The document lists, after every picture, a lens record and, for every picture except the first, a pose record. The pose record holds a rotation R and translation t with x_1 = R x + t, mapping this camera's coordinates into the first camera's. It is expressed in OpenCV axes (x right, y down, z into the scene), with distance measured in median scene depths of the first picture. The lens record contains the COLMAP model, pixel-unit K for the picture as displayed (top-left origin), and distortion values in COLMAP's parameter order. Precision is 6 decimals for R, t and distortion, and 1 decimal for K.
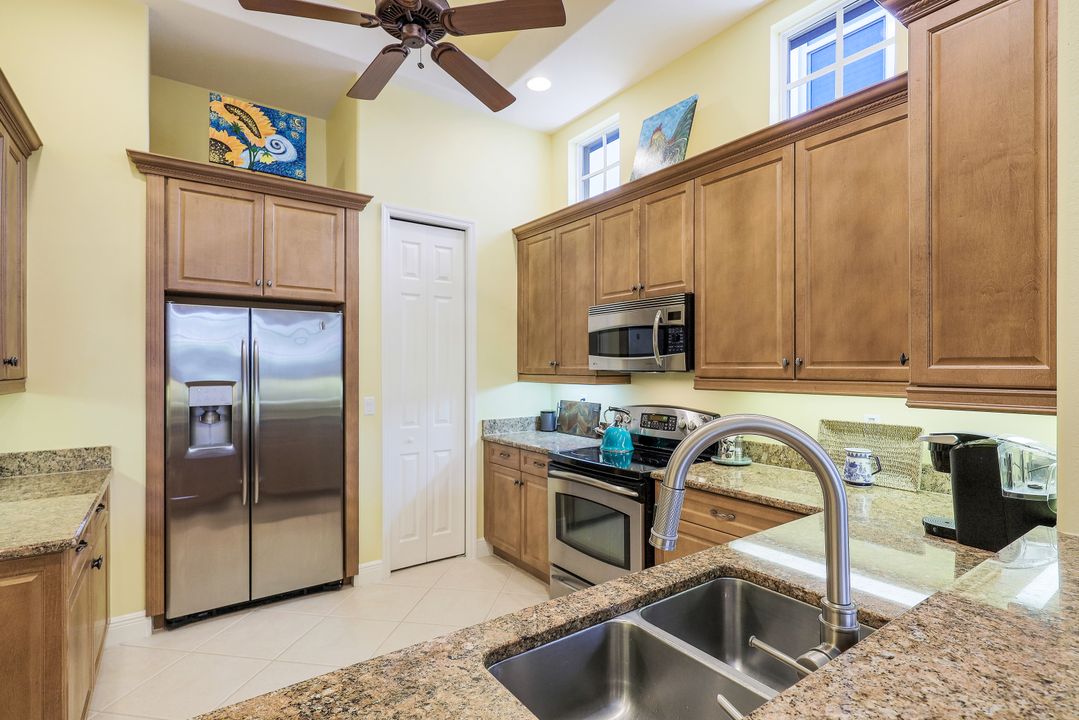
lens RADIAL K [[516.3, 0, 542.2], [0, 516.3, 363.6], [0, 0, 1]] dist [0.001983, 0.000551]
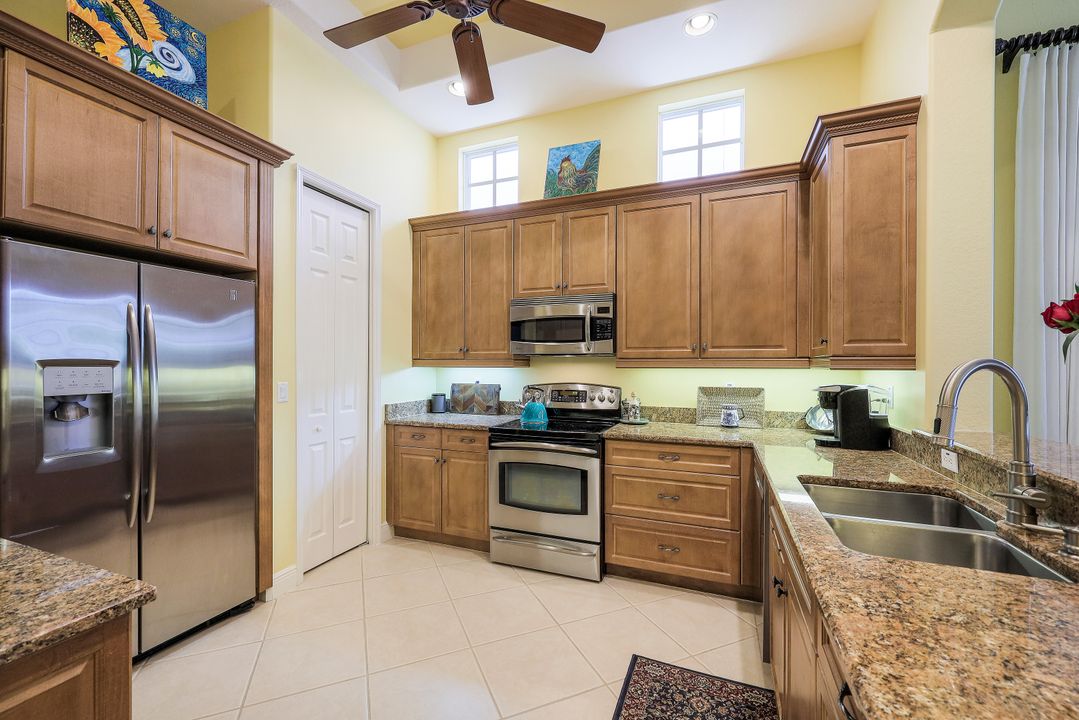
lens RADIAL K [[439.7, 0, 541.5], [0, 439.7, 362.7], [0, 0, 1]] dist [0.000913, -0.000199]
pose [[0.845380, 0.003064, 0.534156, -0.396492], [-0.005189, 0.999983, 0.002476, 0.030604], [-0.534139, -0.004865, 0.845382, 0.146151]]
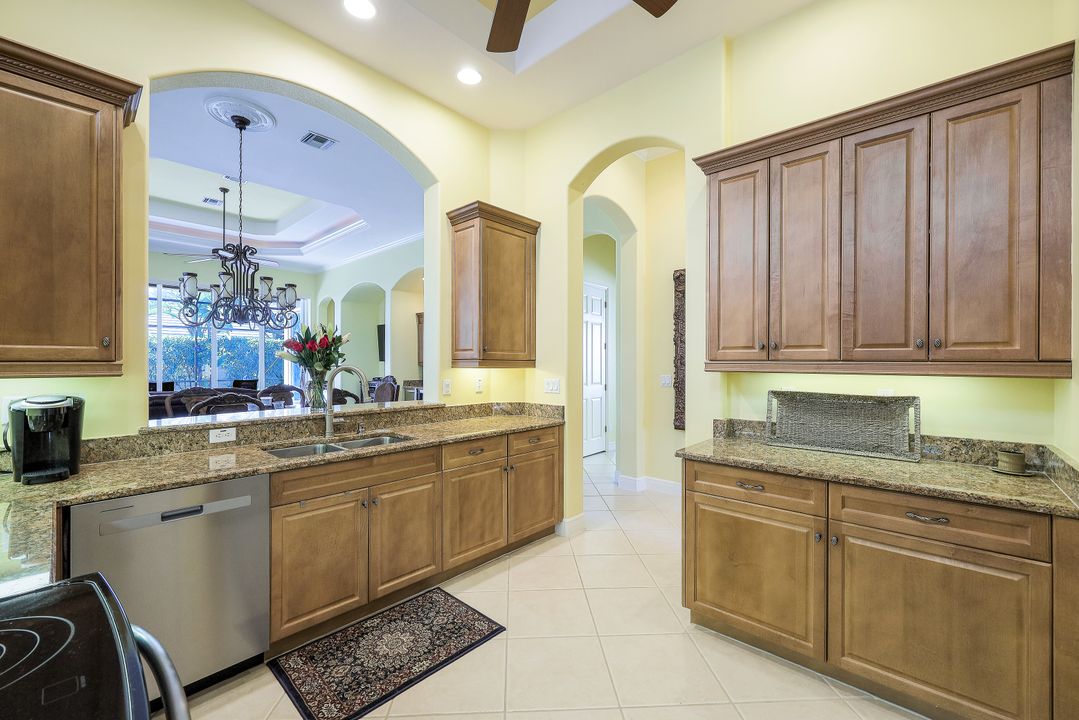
lens RADIAL K [[439.7, 0, 541.5], [0, 439.7, 362.7], [0, 0, 1]] dist [0.000913, -0.000199]
pose [[-0.977334, 0.001834, -0.211697, -0.081792], [0.002611, 0.999991, -0.003390, 0.026098], [0.211689, -0.003865, -0.977329, 1.165925]]
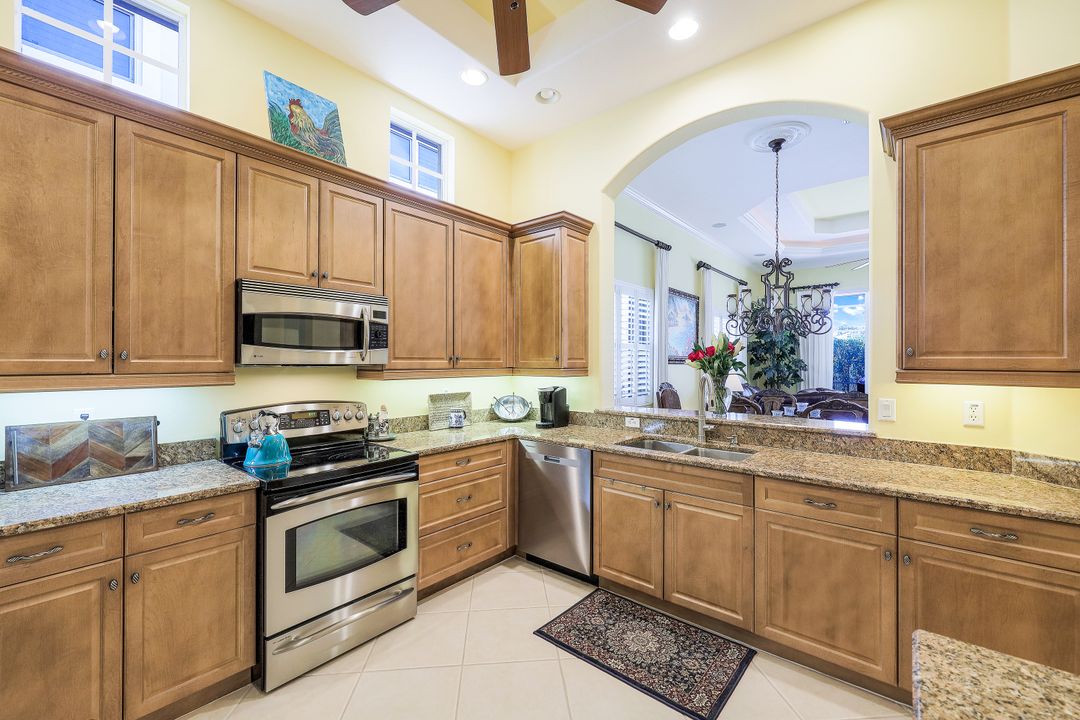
lens RADIAL K [[443.2, 0, 535.8], [0, 443.2, 360.5], [0, 0, 1]] dist [-0.000268, -0.000080]
pose [[-0.239199, 0.005437, 0.970955, -0.660292], [-0.005418, 0.999961, -0.006934, 0.009163], [-0.970955, -0.006919, -0.239160, 0.792725]]
